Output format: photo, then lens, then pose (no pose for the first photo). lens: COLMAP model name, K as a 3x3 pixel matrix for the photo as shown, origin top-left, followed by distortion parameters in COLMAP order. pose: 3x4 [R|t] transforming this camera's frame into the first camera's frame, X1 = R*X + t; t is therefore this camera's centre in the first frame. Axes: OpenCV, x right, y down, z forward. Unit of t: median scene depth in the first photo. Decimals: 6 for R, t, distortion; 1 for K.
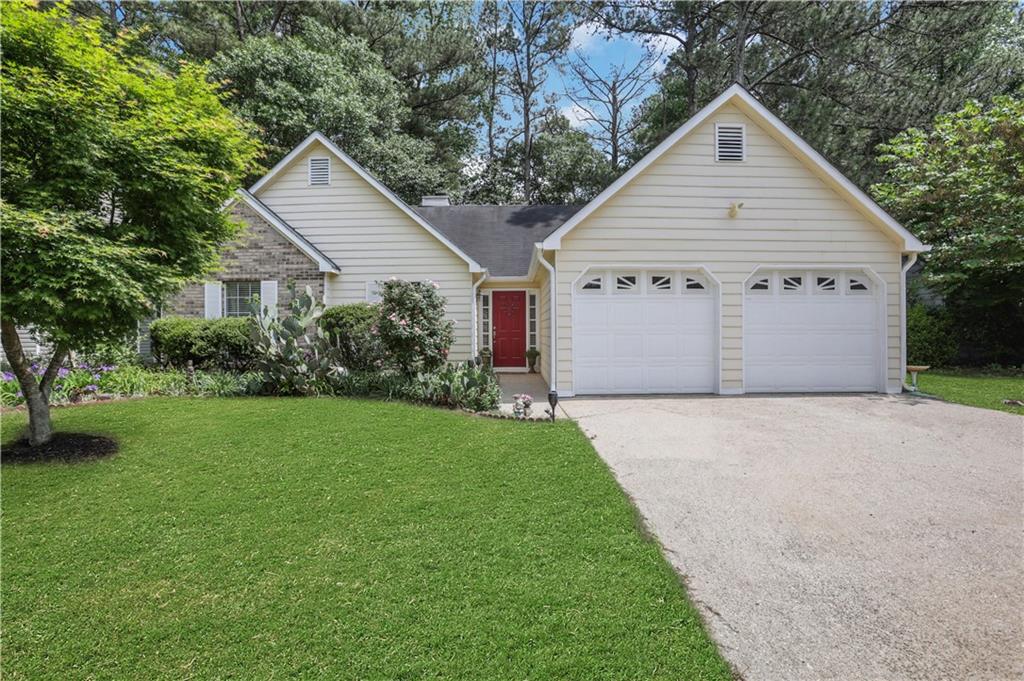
lens RADIAL K [[484.5, 0, 509.2], [0, 484.5, 336.4], [0, 0, 1]] dist [-0.074647, 0.031081]
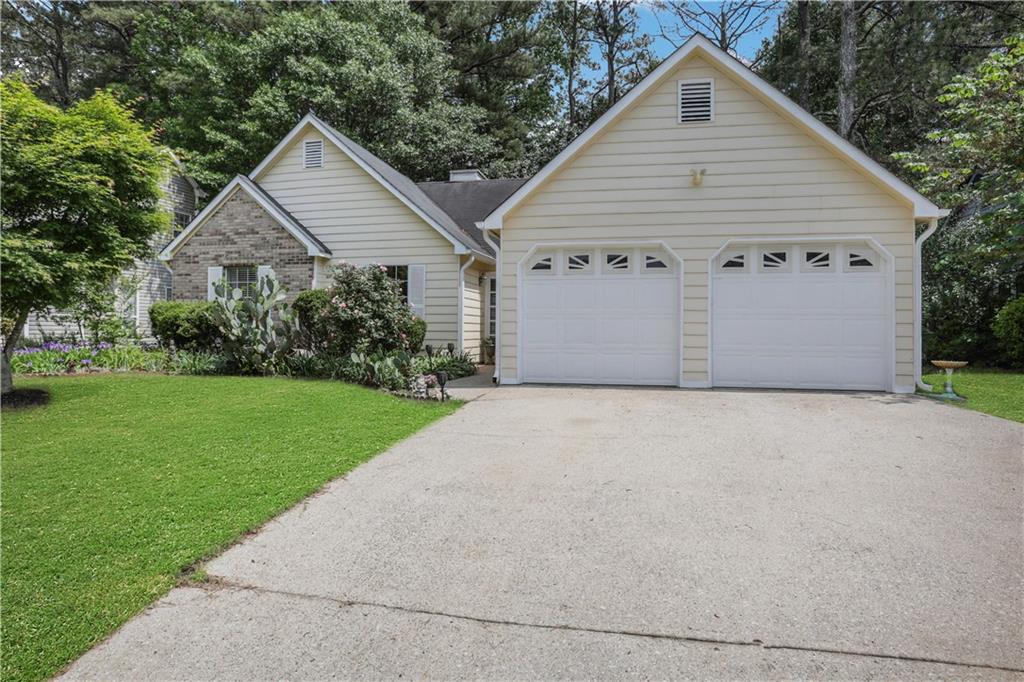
lens RADIAL K [[596.5, 0, 514.0], [0, 596.5, 325.1], [0, 0, 1]] dist [-0.047543, 0.002402]
pose [[0.975869, 0.008802, -0.218179, 0.346319], [-0.011900, 0.999846, -0.012889, 0.022776], [0.218032, 0.015174, 0.975824, -0.124719]]
